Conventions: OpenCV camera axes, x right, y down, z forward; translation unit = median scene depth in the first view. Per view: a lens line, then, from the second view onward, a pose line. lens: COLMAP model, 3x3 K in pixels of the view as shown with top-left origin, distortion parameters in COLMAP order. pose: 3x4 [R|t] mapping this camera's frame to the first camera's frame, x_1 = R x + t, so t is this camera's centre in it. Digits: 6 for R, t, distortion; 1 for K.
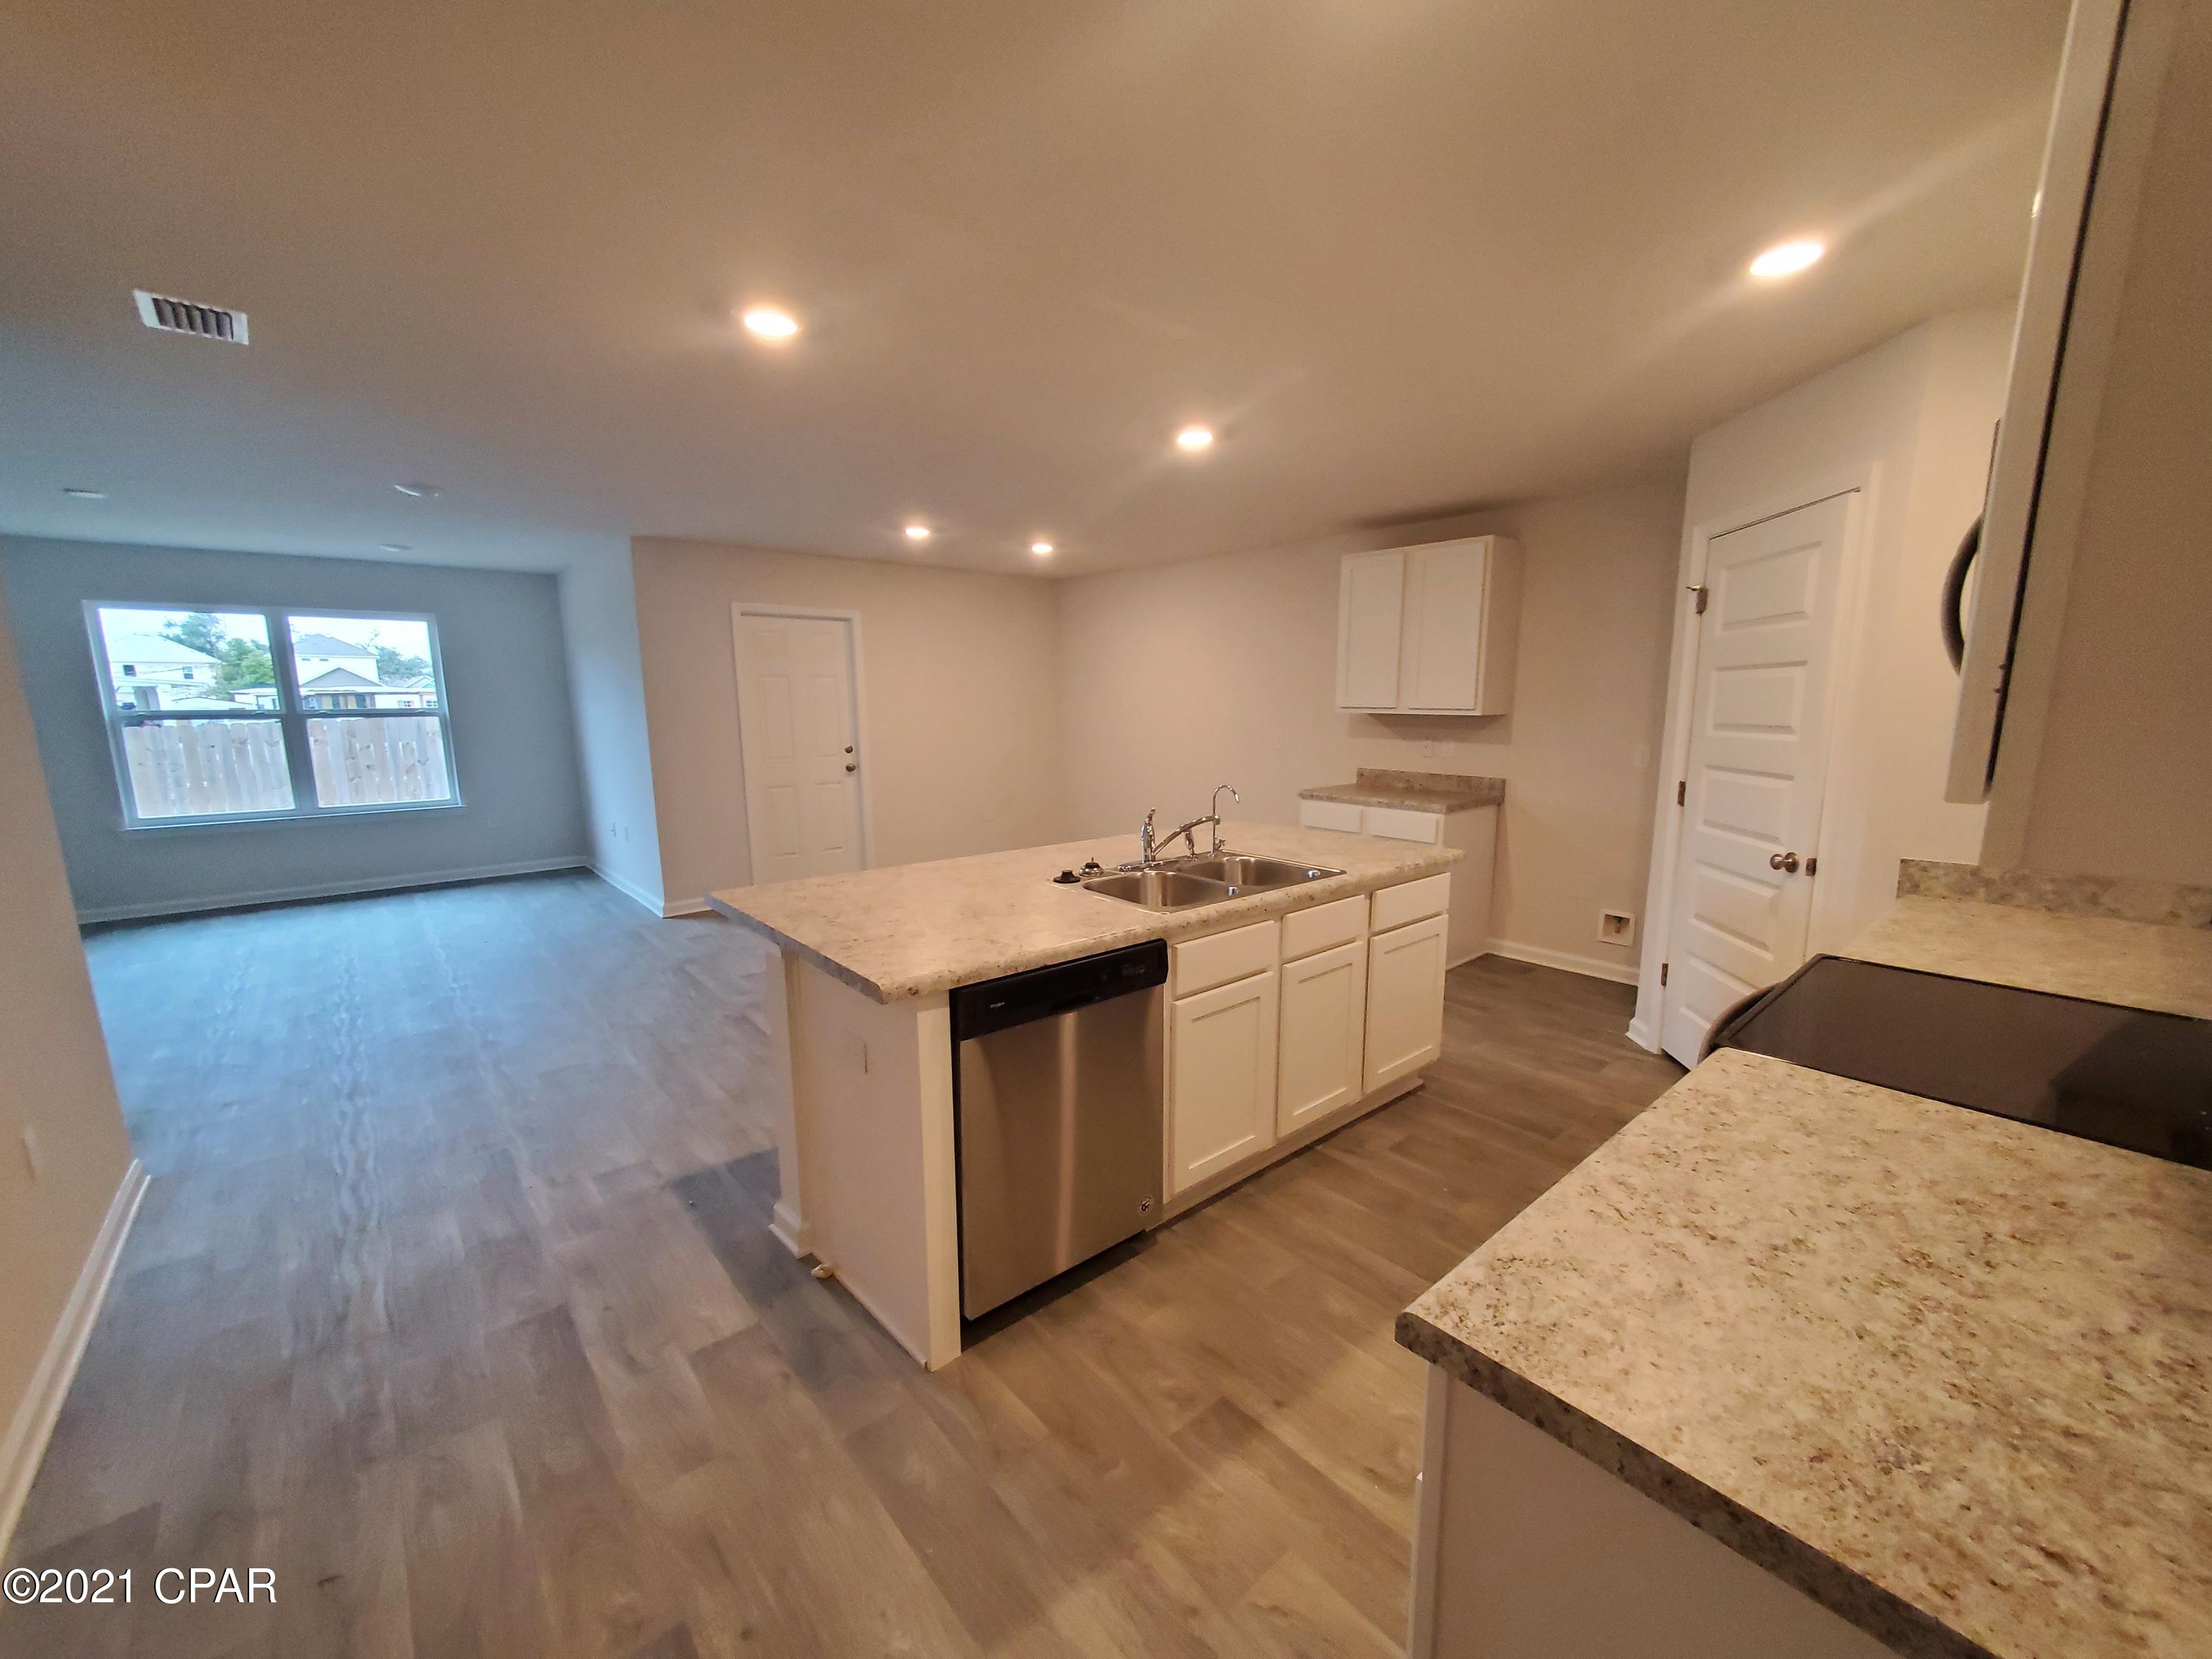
lens RADIAL K [[878.3, 0, 1128.7], [0, 878.3, 845.2], [0, 0, 1]] dist [0.001293, 0.000123]
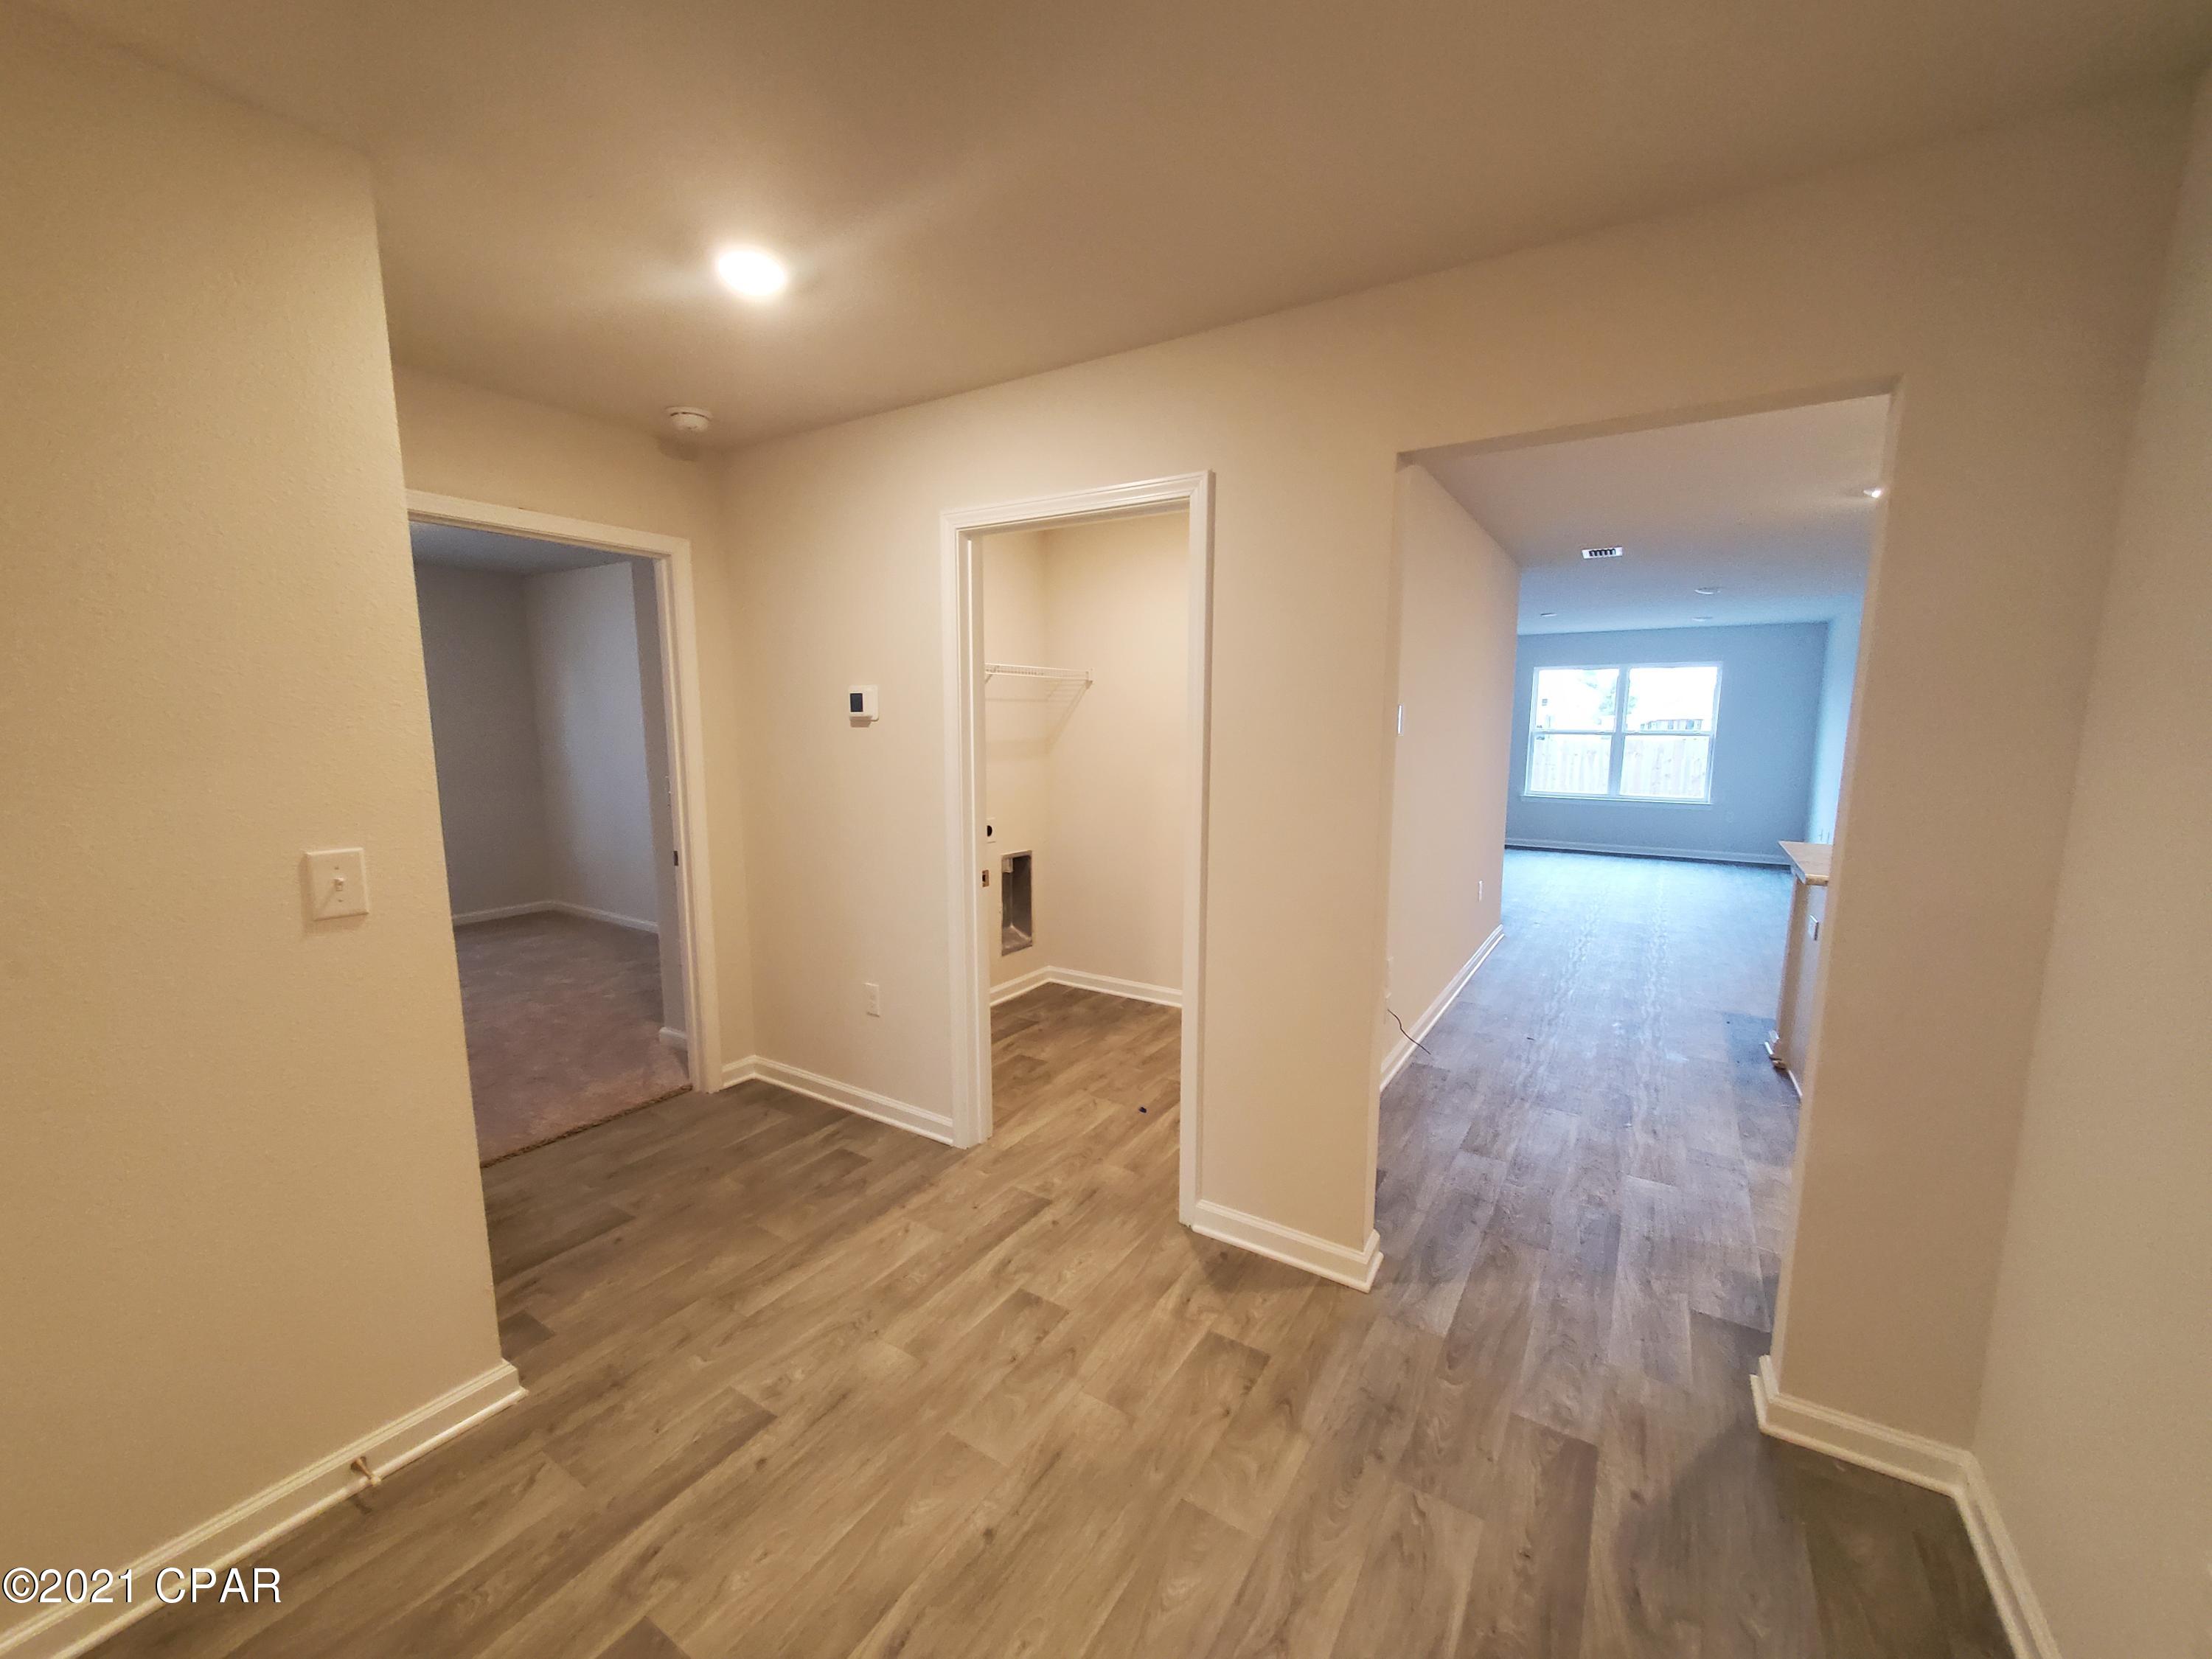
lens RADIAL K [[878.3, 0, 1128.7], [0, 878.3, 845.2], [0, 0, 1]] dist [0.001293, 0.000123]
pose [[0.284811, 0.140316, -0.948258, 0.320759], [-0.172333, 0.980606, 0.093342, 0.054097], [0.942965, 0.136832, 0.303469, -0.278956]]
